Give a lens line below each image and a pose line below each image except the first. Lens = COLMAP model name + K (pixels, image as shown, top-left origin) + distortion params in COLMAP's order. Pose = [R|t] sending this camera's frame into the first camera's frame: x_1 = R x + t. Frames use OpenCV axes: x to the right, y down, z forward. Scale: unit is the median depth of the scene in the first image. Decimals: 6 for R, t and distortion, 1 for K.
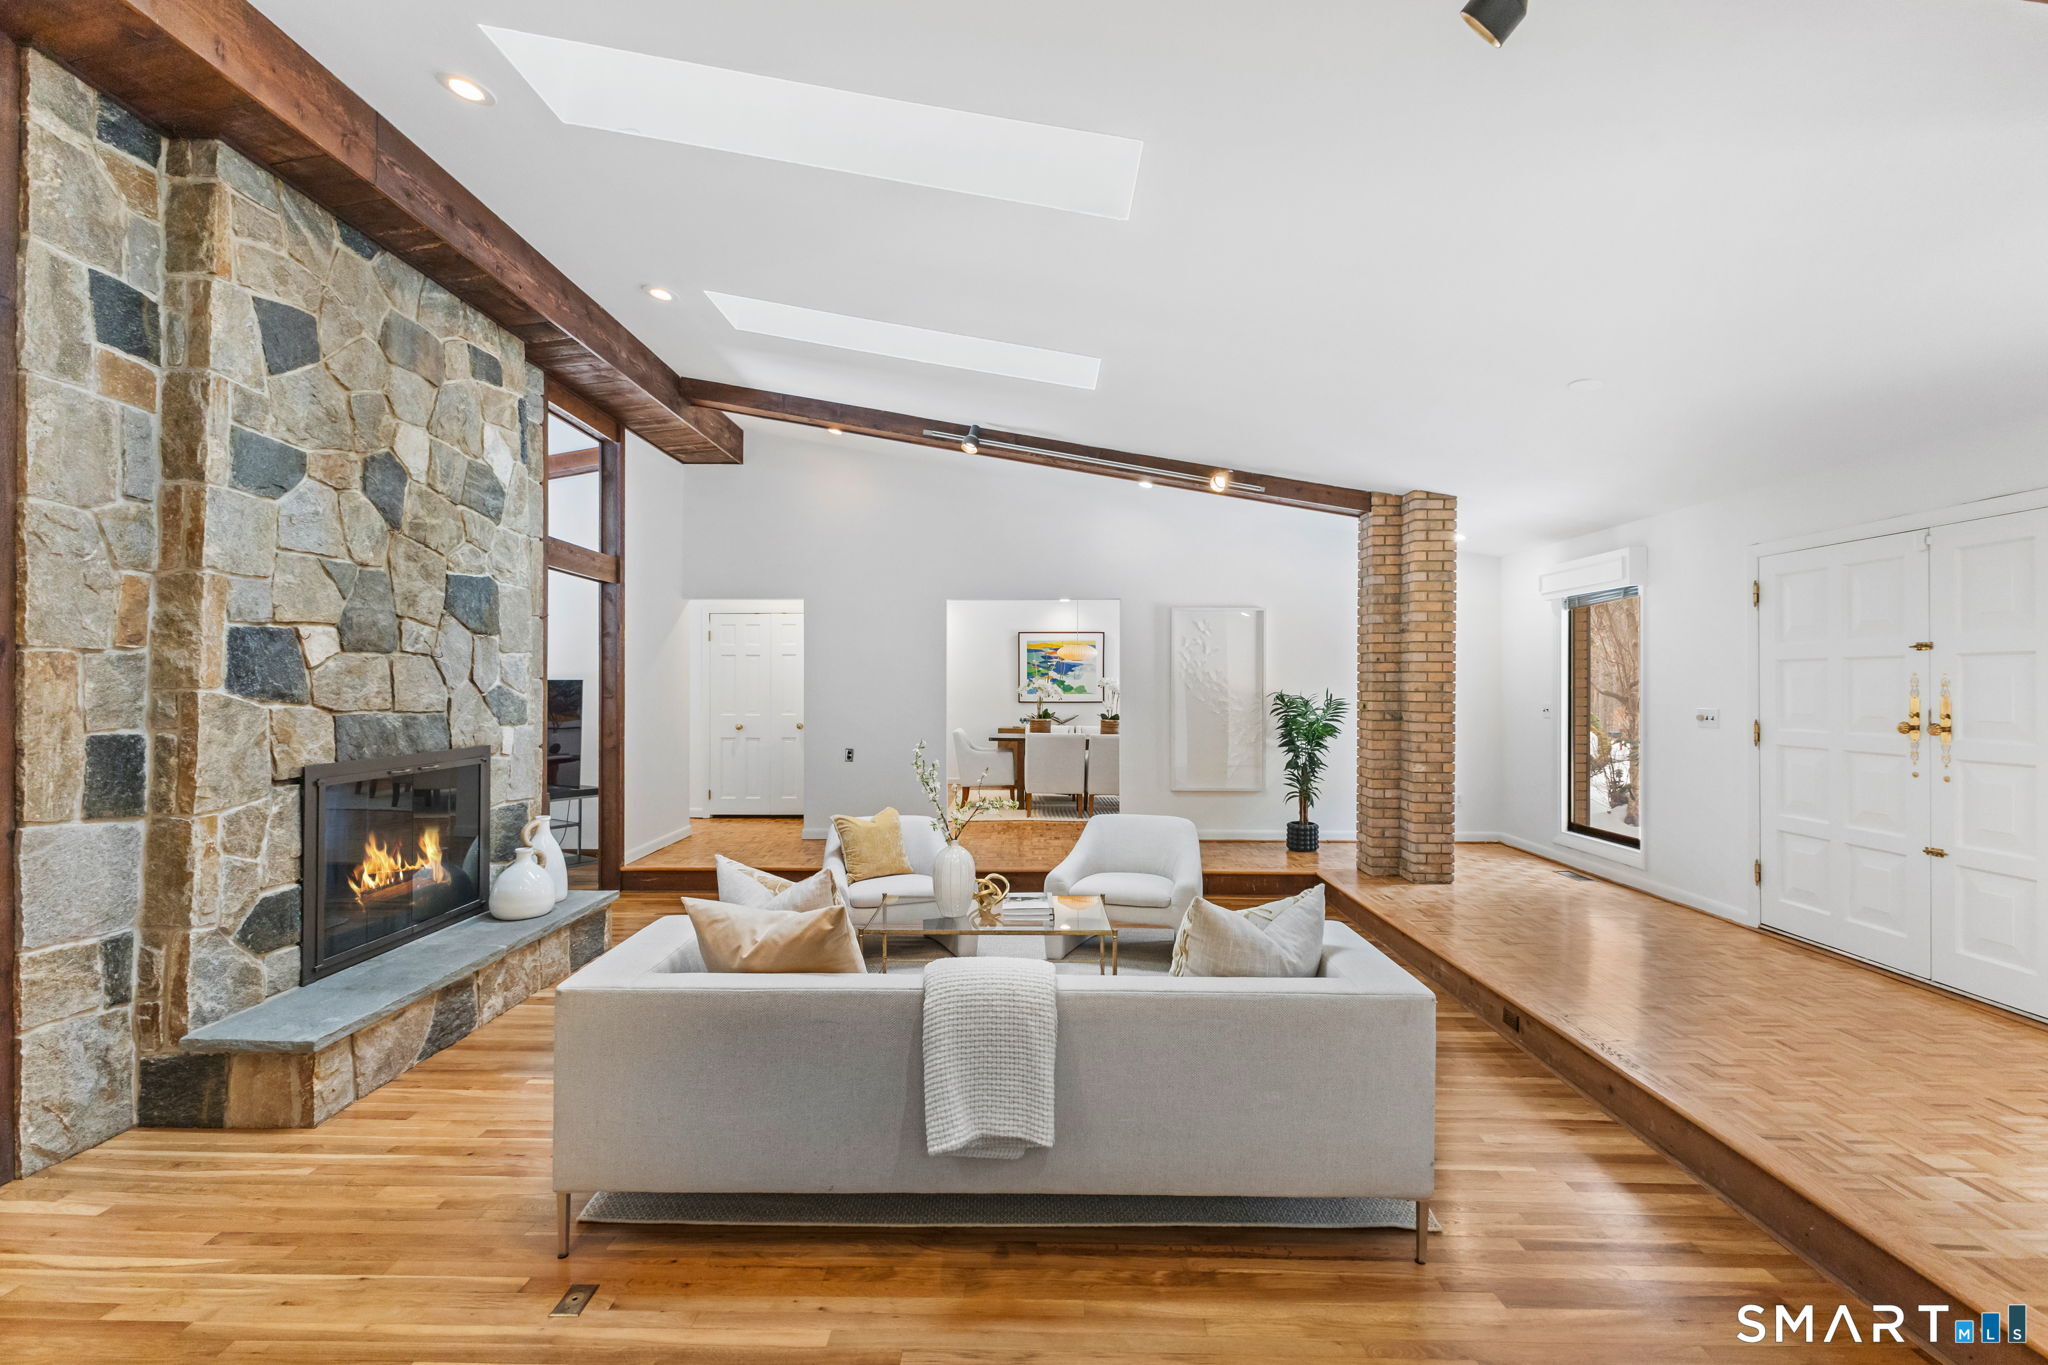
lens RADIAL K [[891.5, 0, 1021.9], [0, 891.5, 685.8], [0, 0, 1]] dist [0.007434, 0.000084]
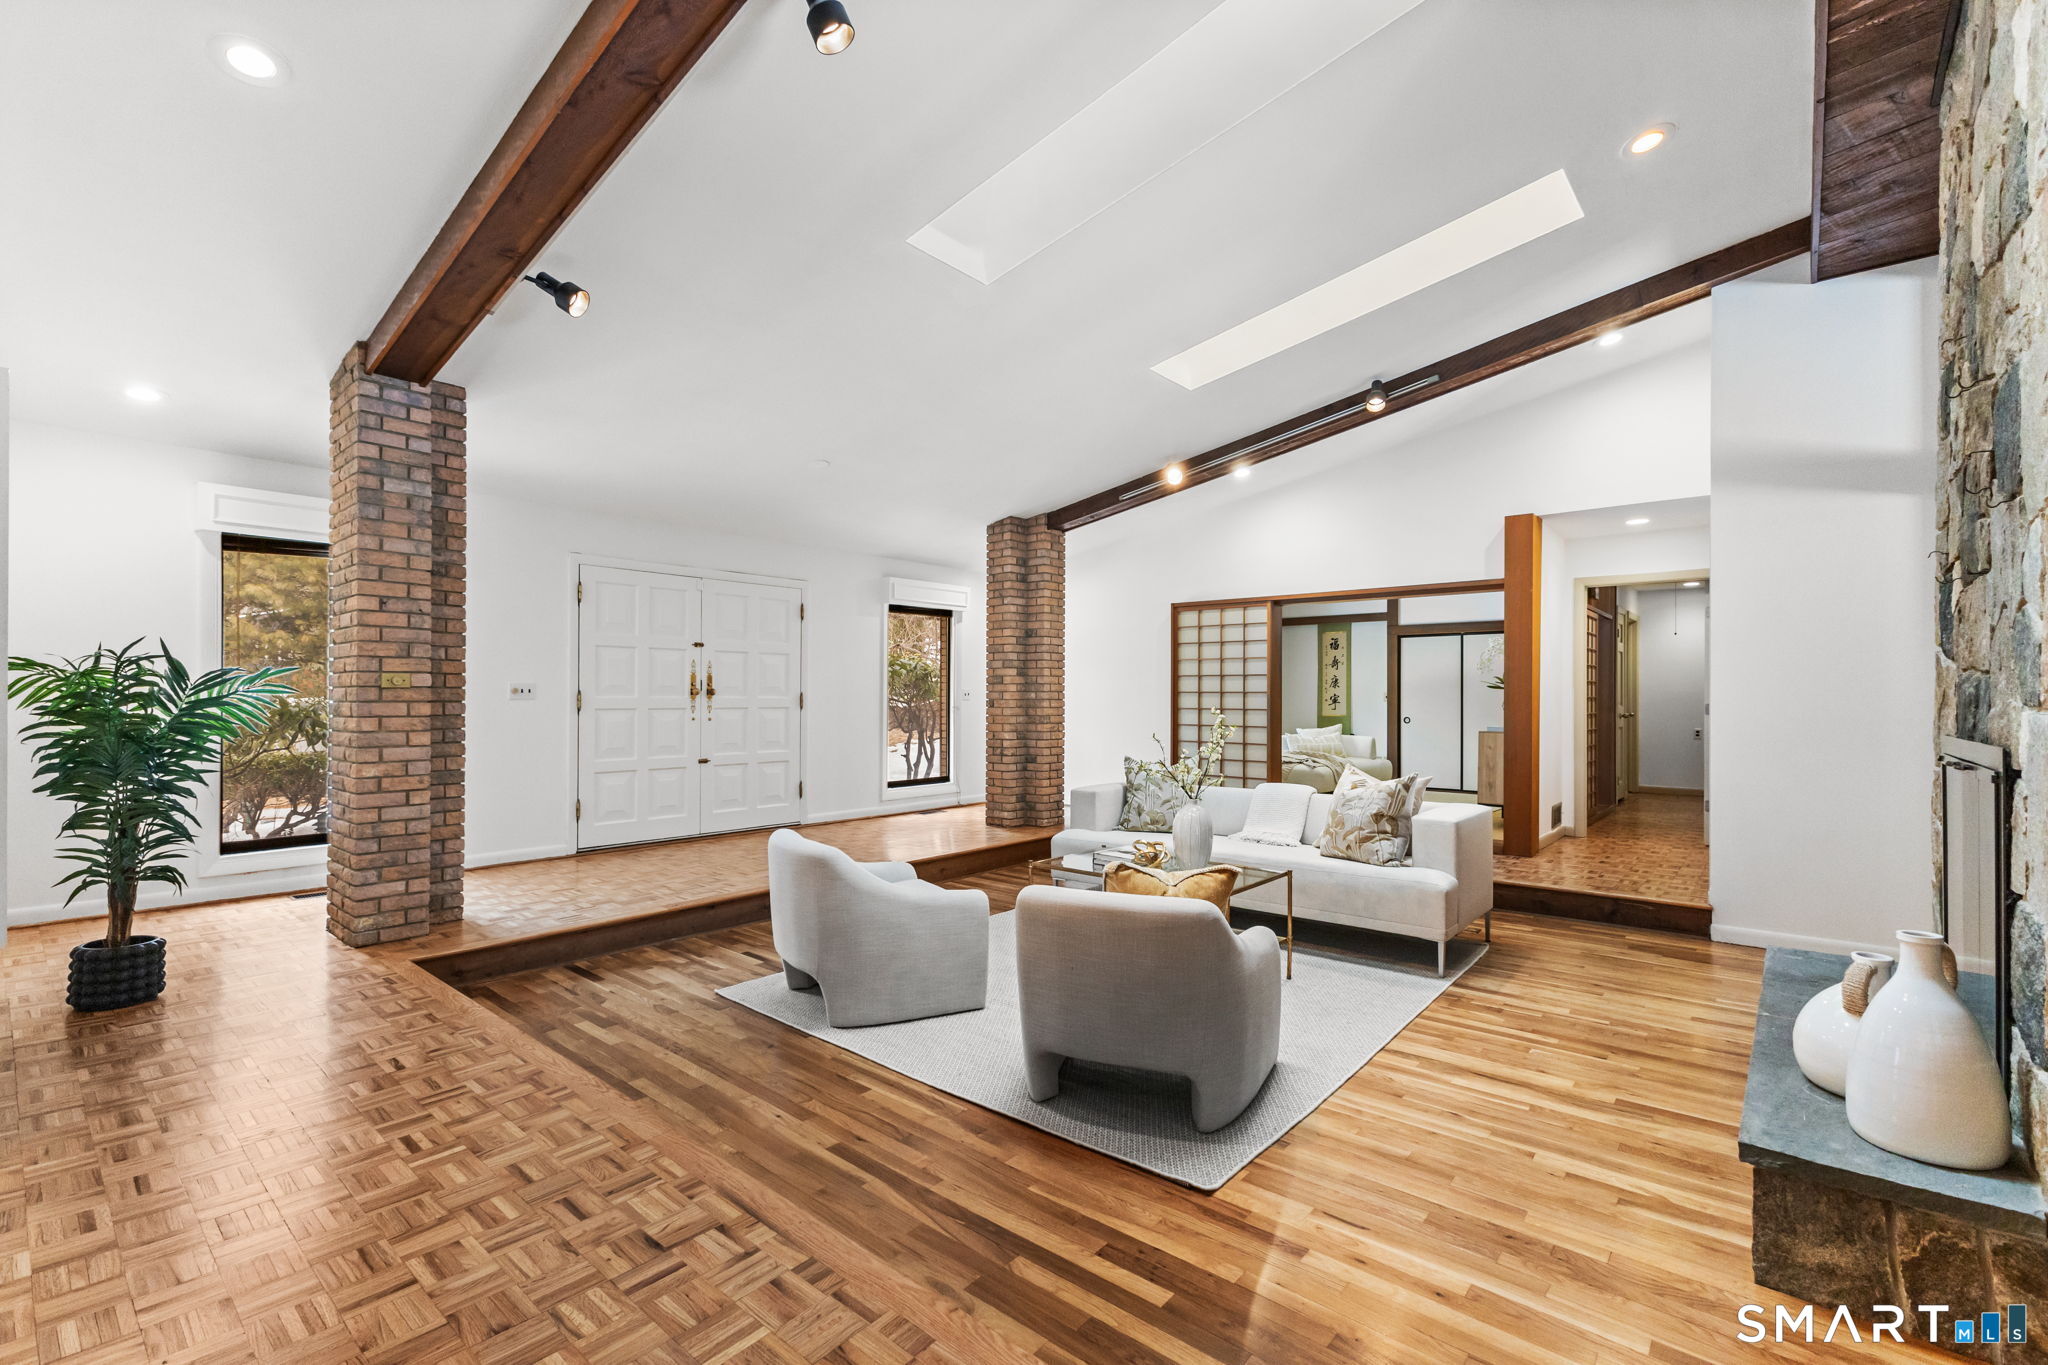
lens RADIAL K [[891.5, 0, 1023.9], [0, 891.5, 690.4], [0, 0, 1]] dist [0.007434, 0.000084]
pose [[-0.768068, -0.001935, 0.640365, -0.578962], [-0.006324, 0.999970, -0.004563, 0.047578], [-0.640337, -0.007554, -0.768057, 1.880666]]
